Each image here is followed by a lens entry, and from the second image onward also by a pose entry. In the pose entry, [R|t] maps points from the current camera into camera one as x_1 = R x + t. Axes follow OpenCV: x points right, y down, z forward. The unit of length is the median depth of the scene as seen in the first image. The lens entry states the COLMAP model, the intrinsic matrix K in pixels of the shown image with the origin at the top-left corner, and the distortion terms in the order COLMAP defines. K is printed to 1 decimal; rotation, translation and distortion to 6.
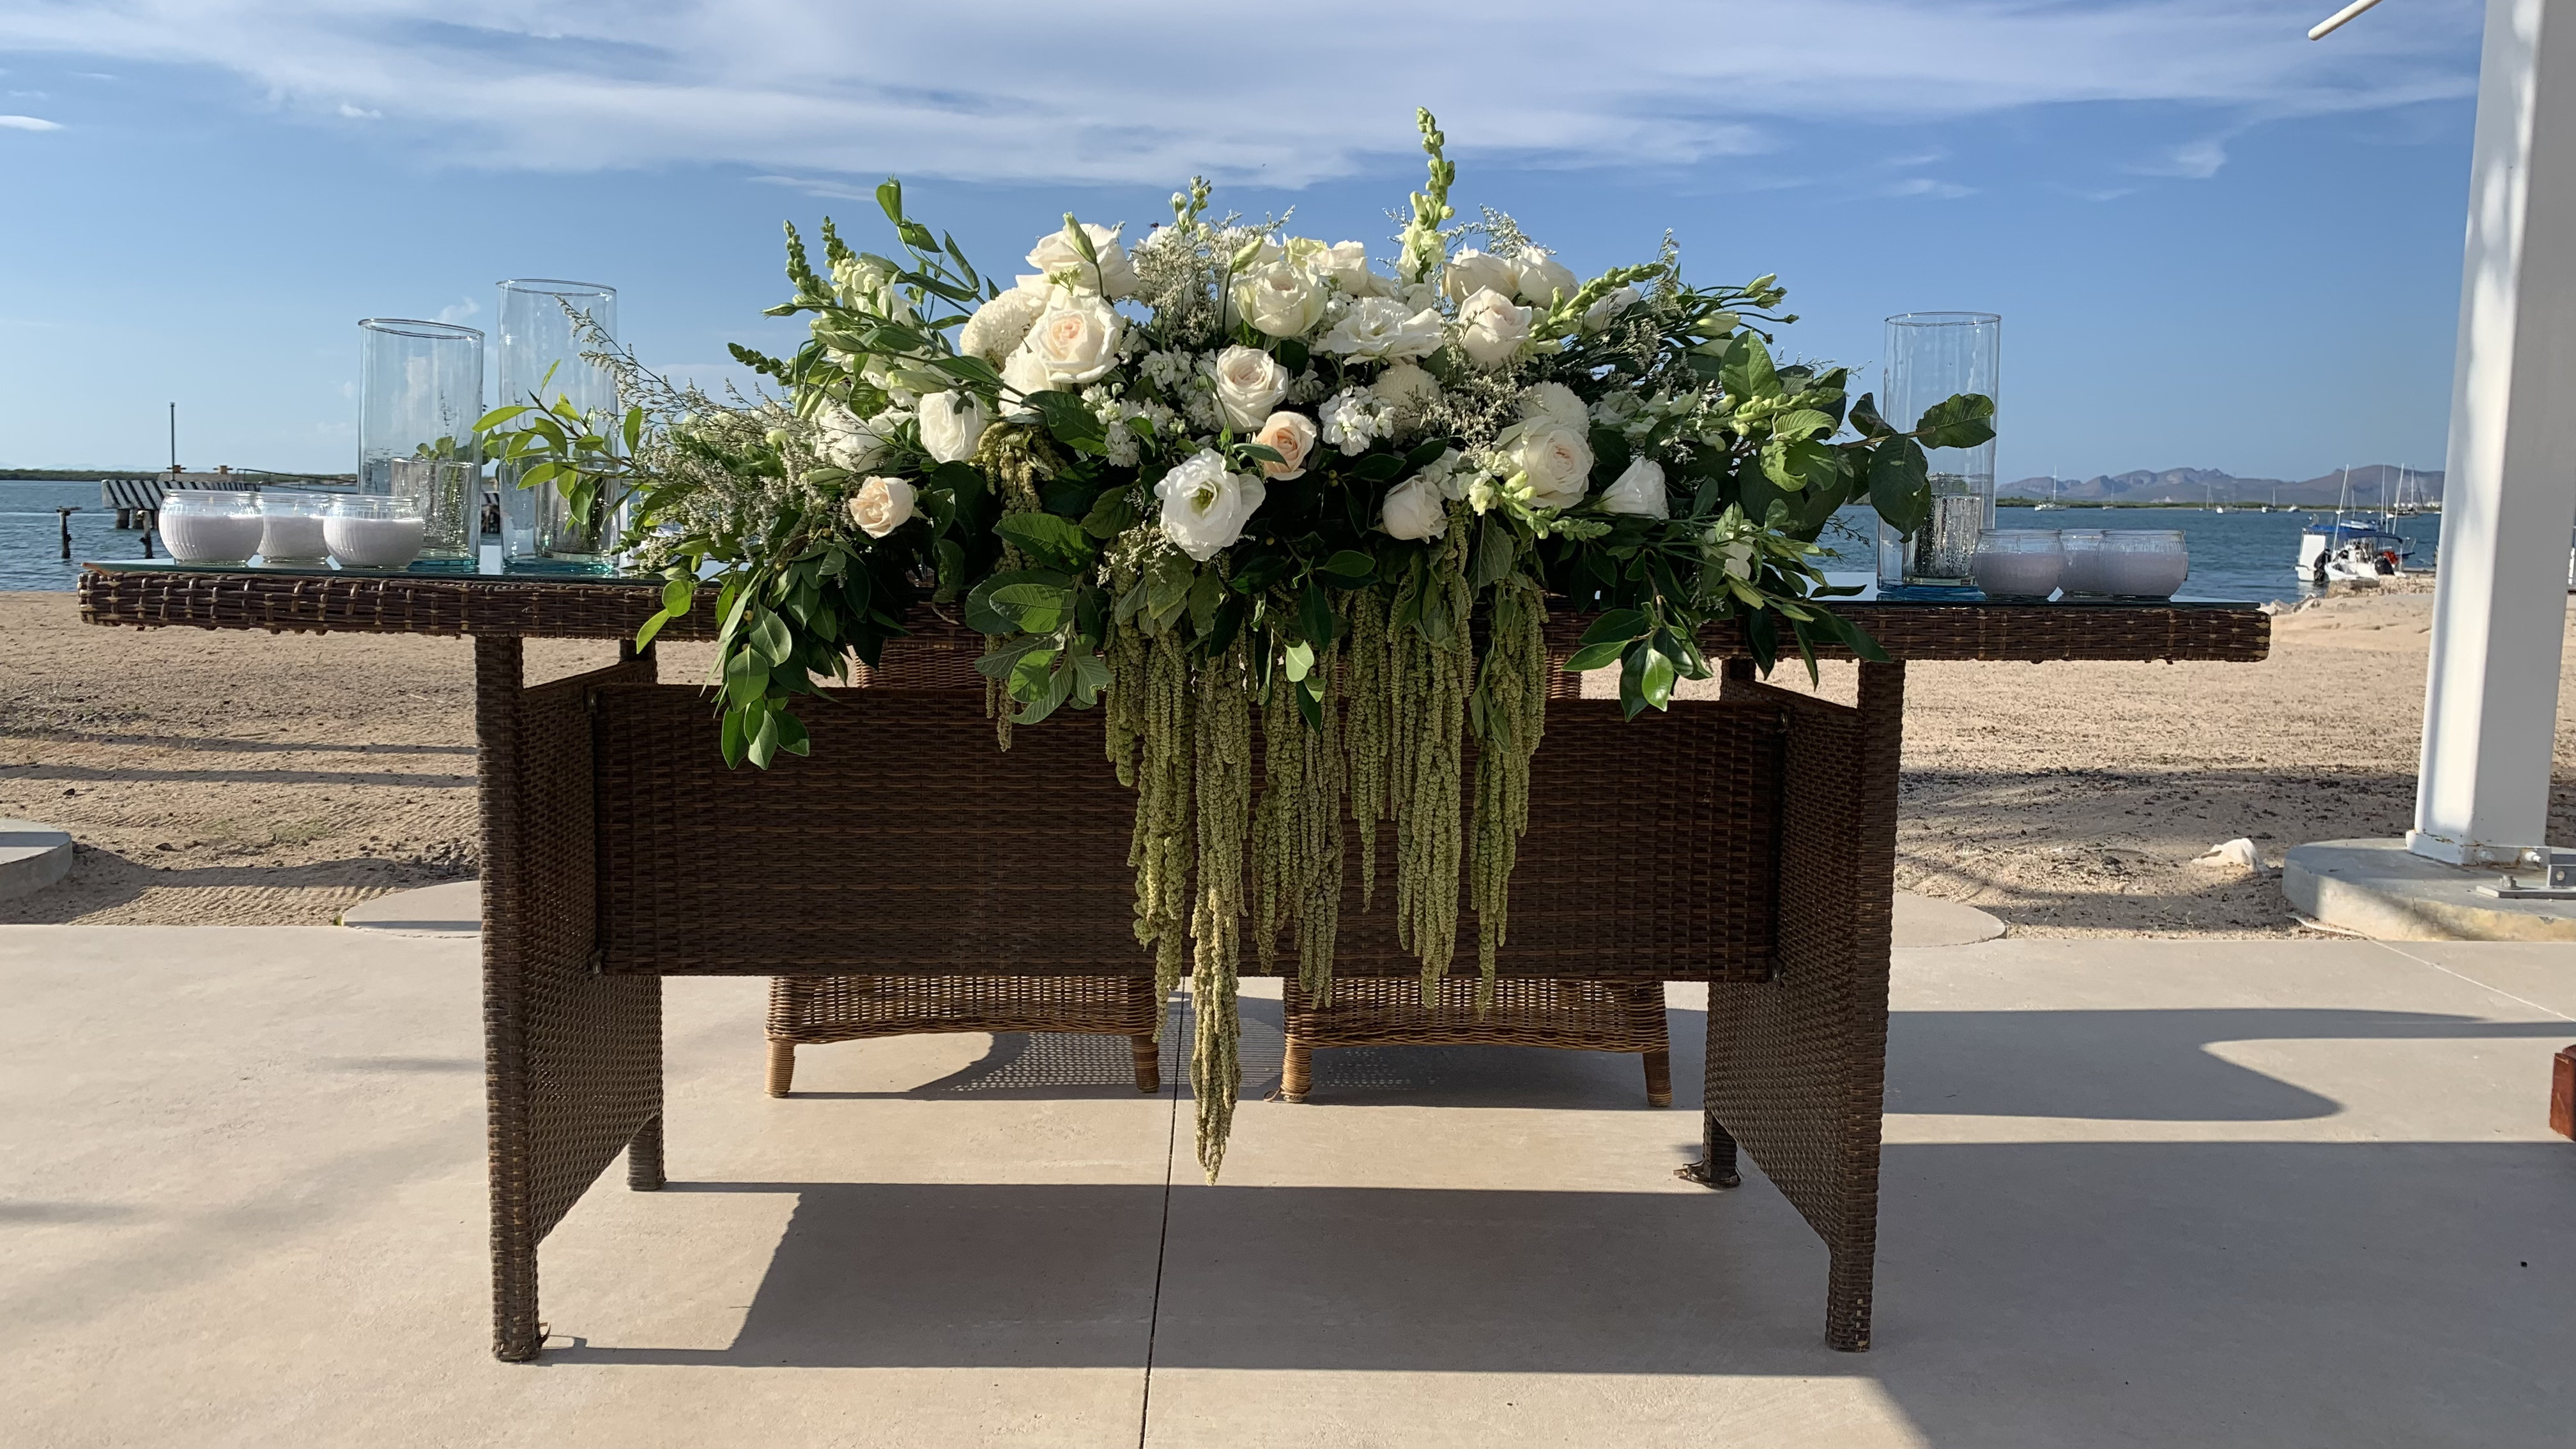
lens RADIAL K [[1948.8, 0, 1347.9], [0, 1948.8, 698.7], [0, 0, 1]] dist [0.004128, -0.011961]
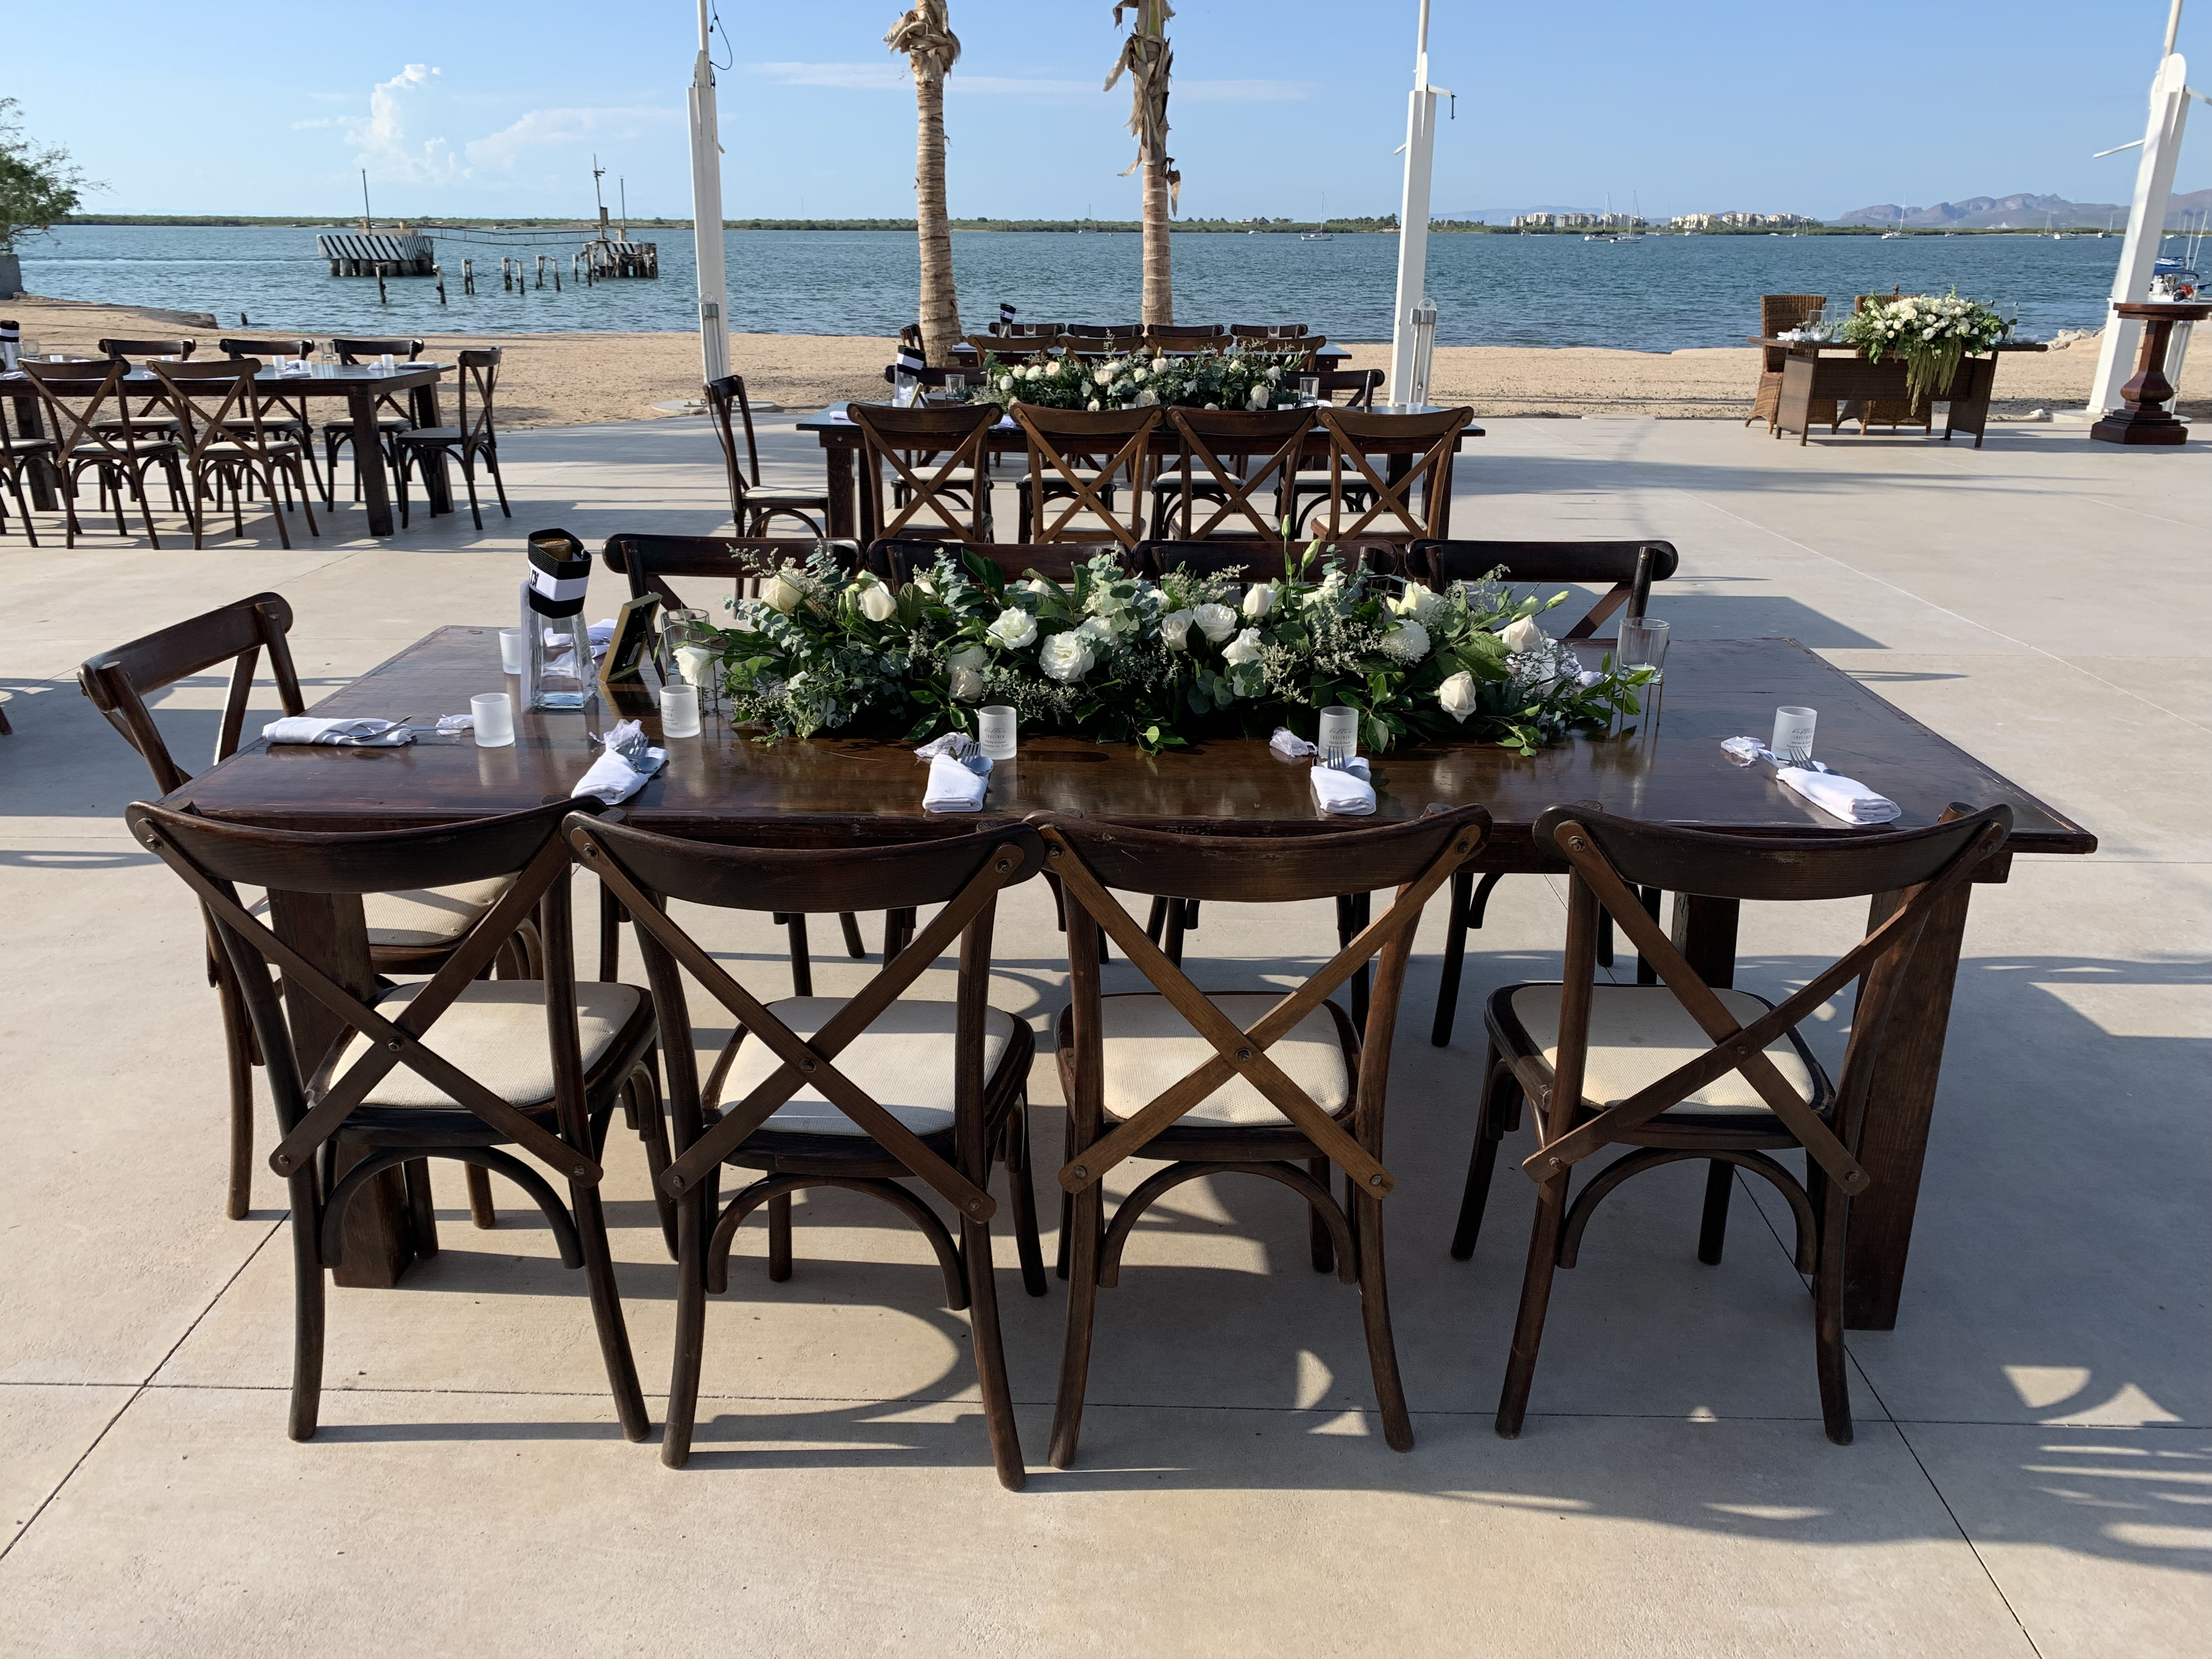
lens RADIAL K [[1677.8, 0, 1117.4], [0, 1677.8, 823.4], [0, 0, 1]] dist [-0.002619, 0.000262]
pose [[0.997796, 0.013597, -0.064954, -2.857806], [0.002048, 0.972006, 0.234948, 0.238461], [0.066330, -0.234563, 0.969835, -6.372955]]
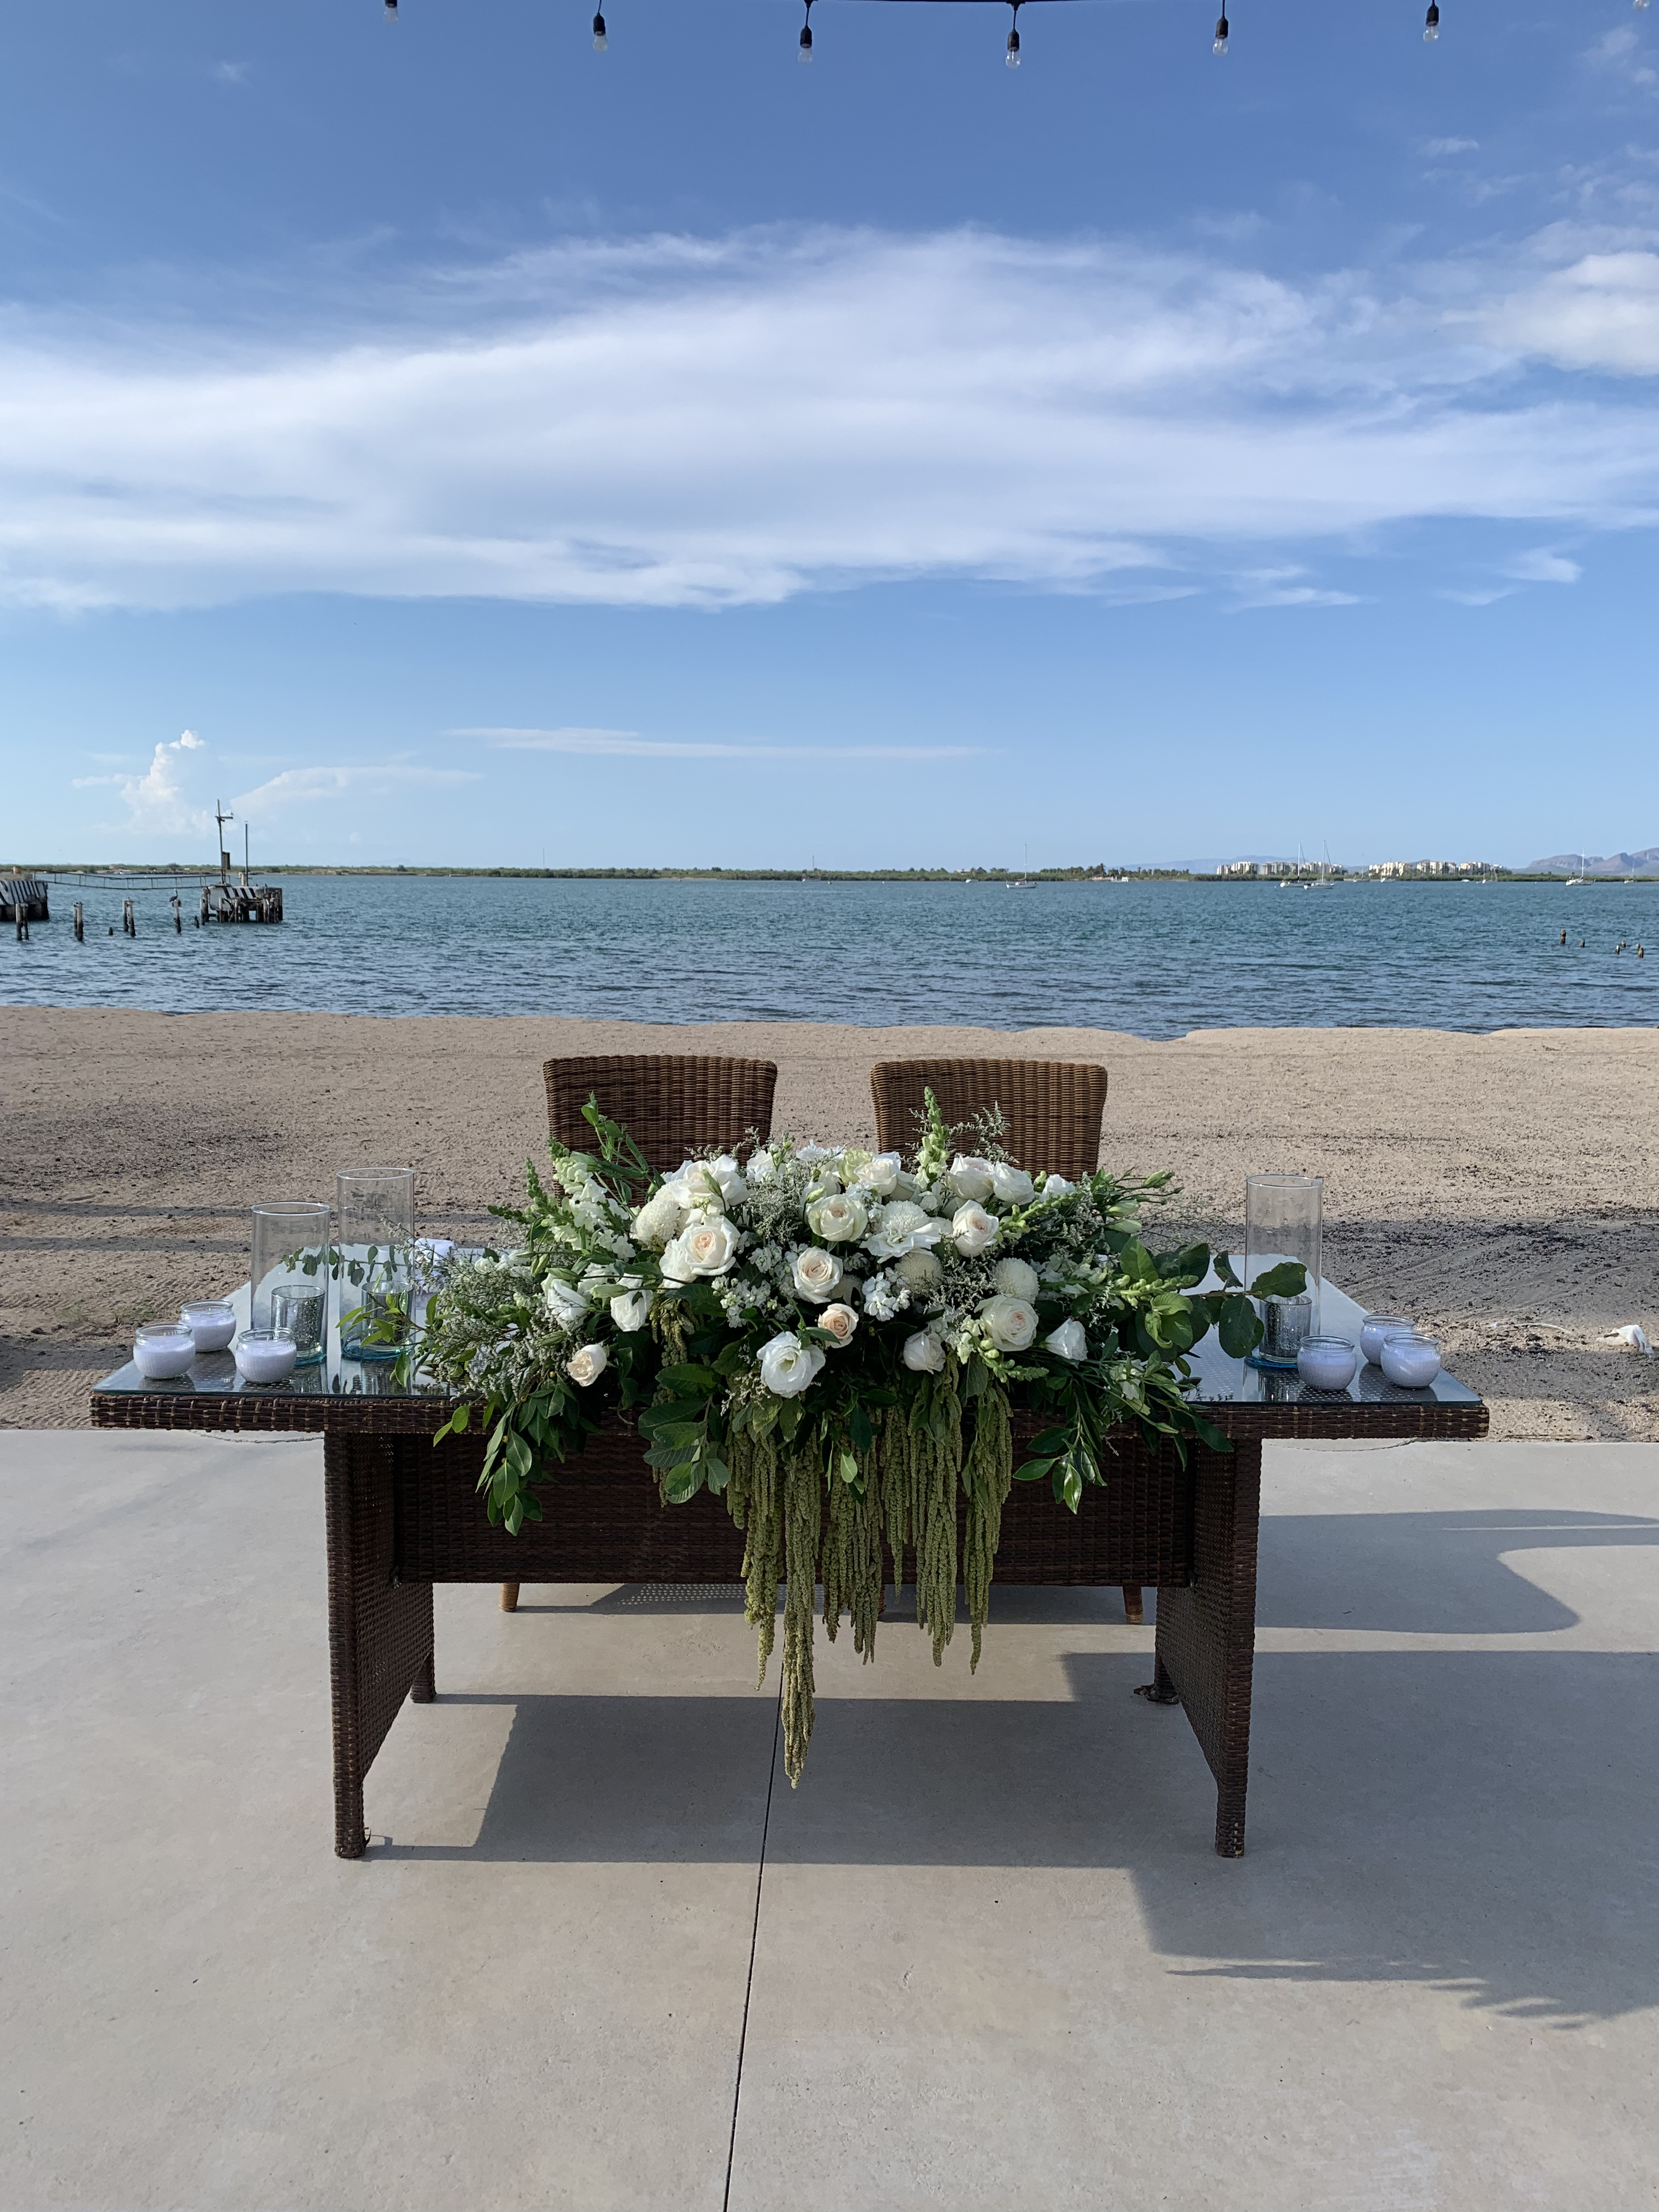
lens RADIAL K [[1677.8, 0, 889.2], [0, 1677.8, 1065.4], [0, 0, 1]] dist [-0.002619, 0.000262]
pose [[0.999078, -0.003832, -0.042768, 0.057937], [0.004213, 0.999952, 0.008835, -0.303522], [0.042732, -0.009007, 0.999046, -0.305353]]
